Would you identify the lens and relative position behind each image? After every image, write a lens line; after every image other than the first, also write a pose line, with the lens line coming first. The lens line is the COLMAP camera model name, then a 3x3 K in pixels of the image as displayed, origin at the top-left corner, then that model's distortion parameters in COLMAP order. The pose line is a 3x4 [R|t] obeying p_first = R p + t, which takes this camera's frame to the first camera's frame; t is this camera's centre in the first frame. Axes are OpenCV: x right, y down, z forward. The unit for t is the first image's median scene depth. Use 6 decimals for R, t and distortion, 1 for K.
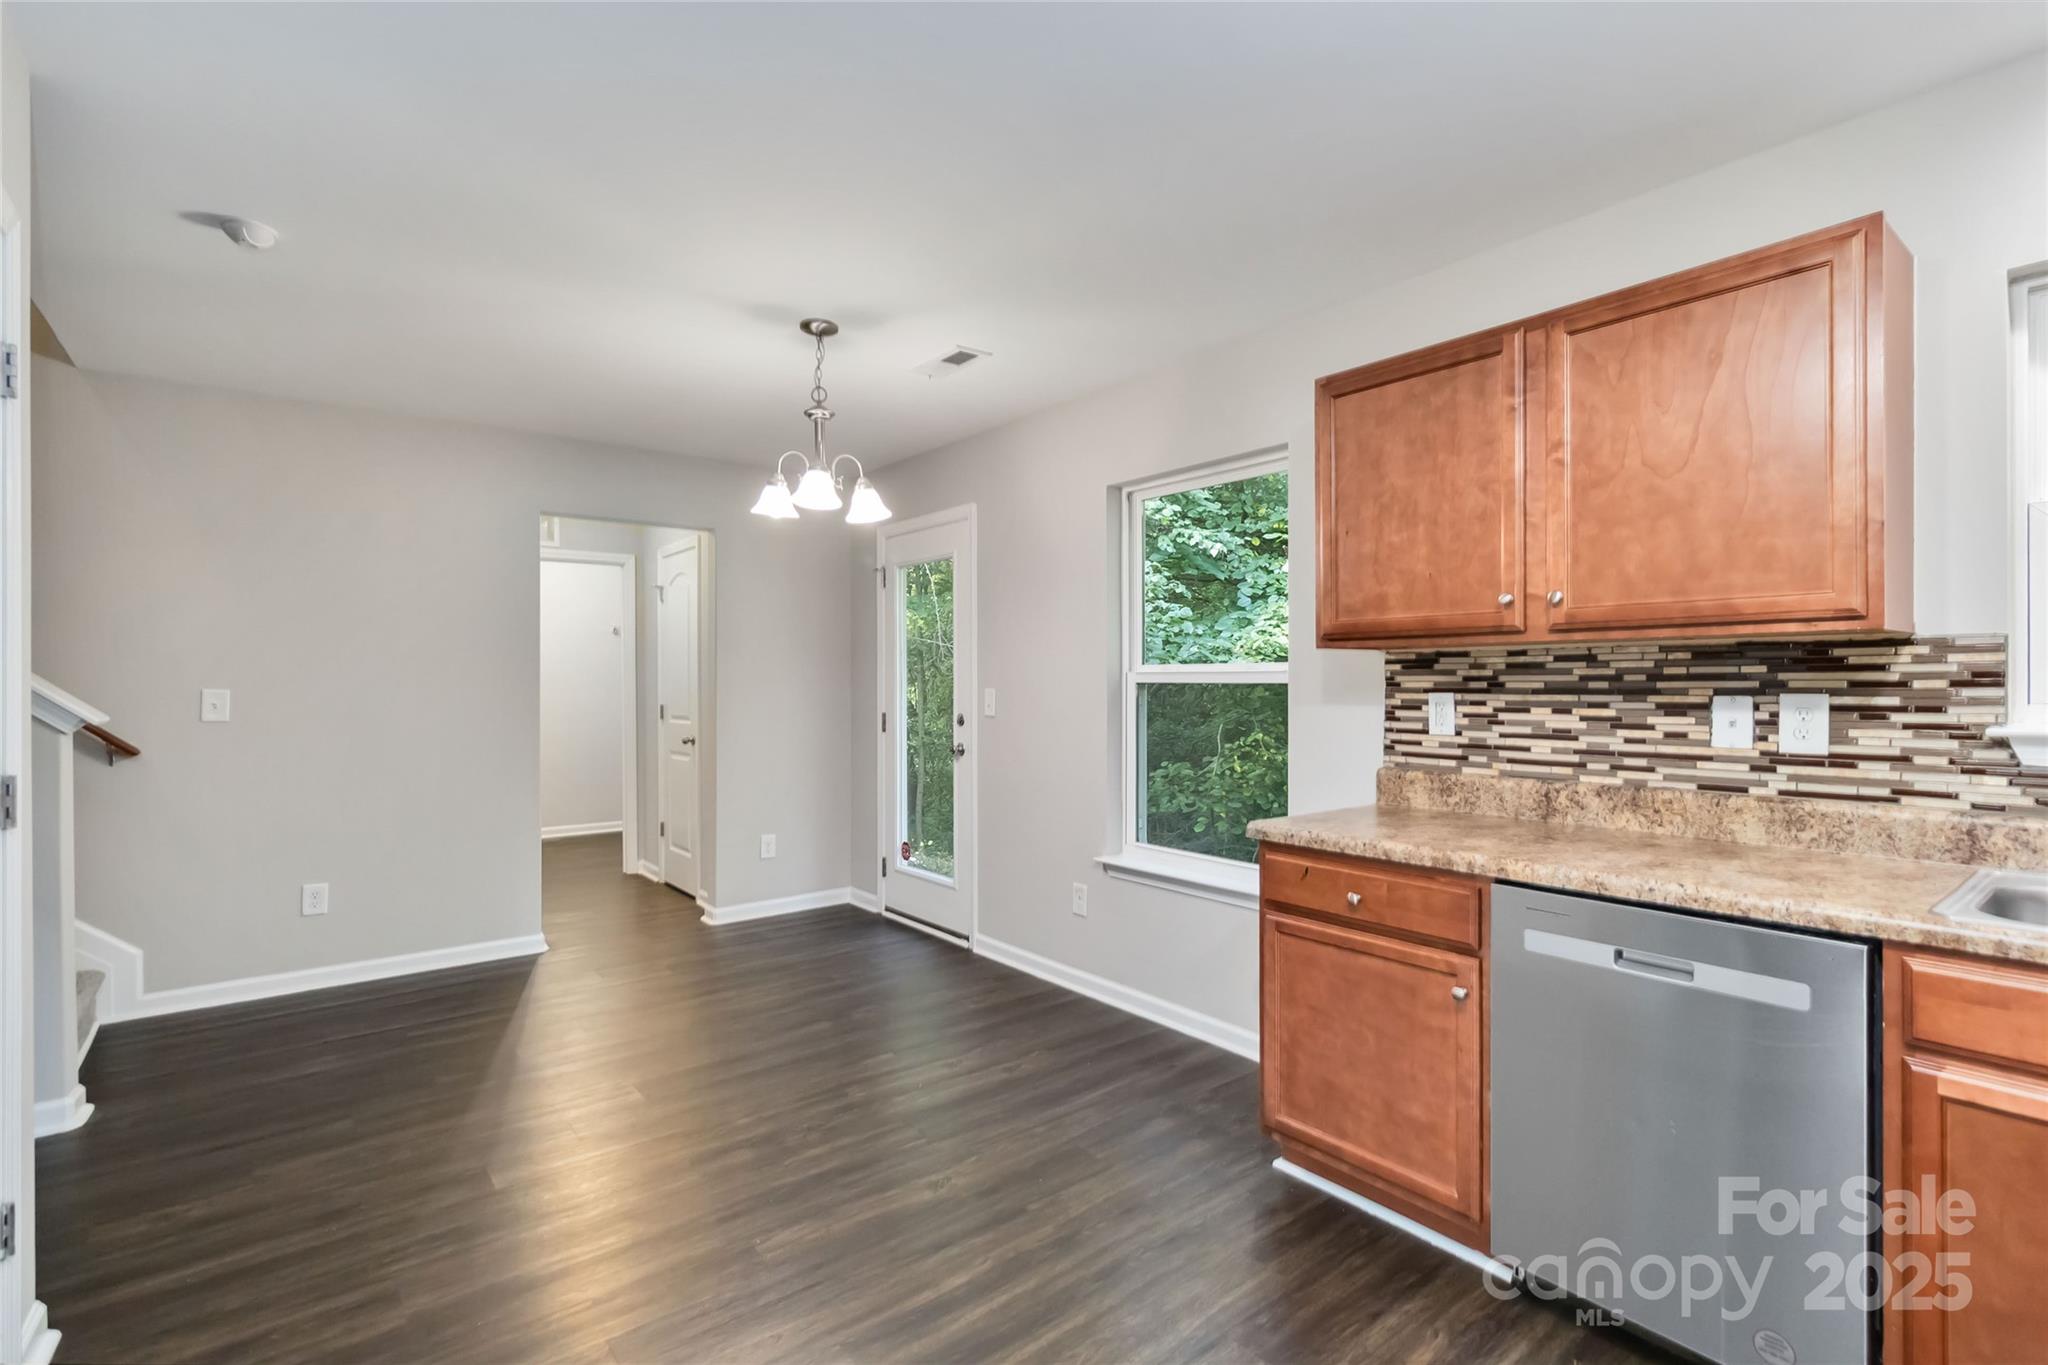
lens RADIAL K [[952.6, 0, 1017.4], [0, 952.6, 698.5], [0, 0, 1]] dist [-0.000545, 0.001421]
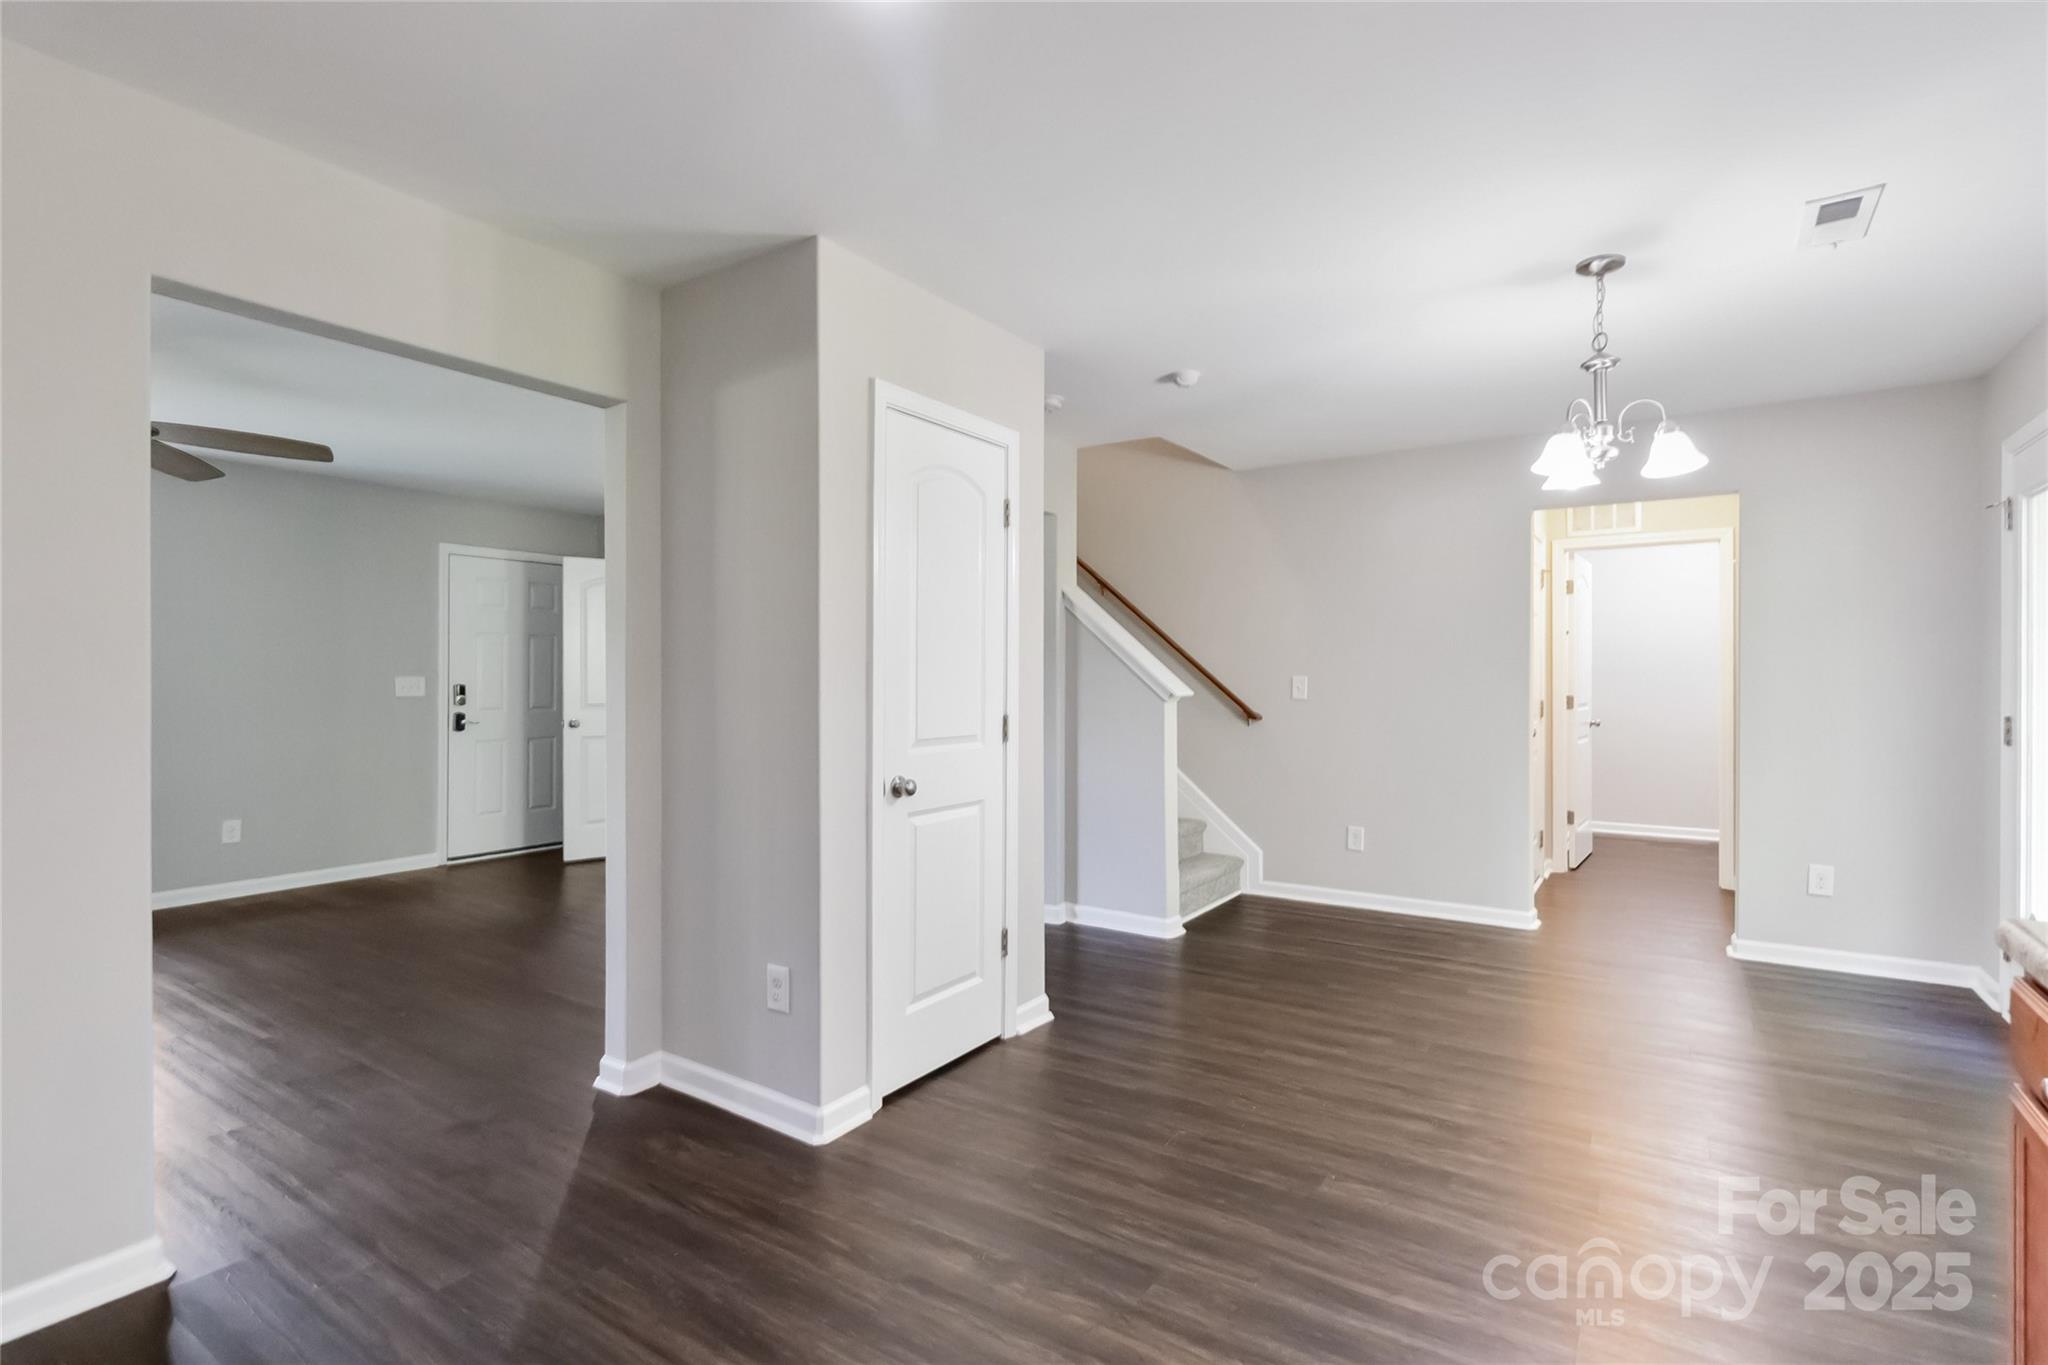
lens RADIAL K [[952.6, 0, 1028.9], [0, 952.6, 691.3], [0, 0, 1]] dist [-0.000545, 0.001421]
pose [[0.311943, 0.018662, -0.949918, 0.461711], [-0.019245, 0.999726, 0.013321, 0.002326], [0.949906, 0.014126, 0.312216, 0.225591]]
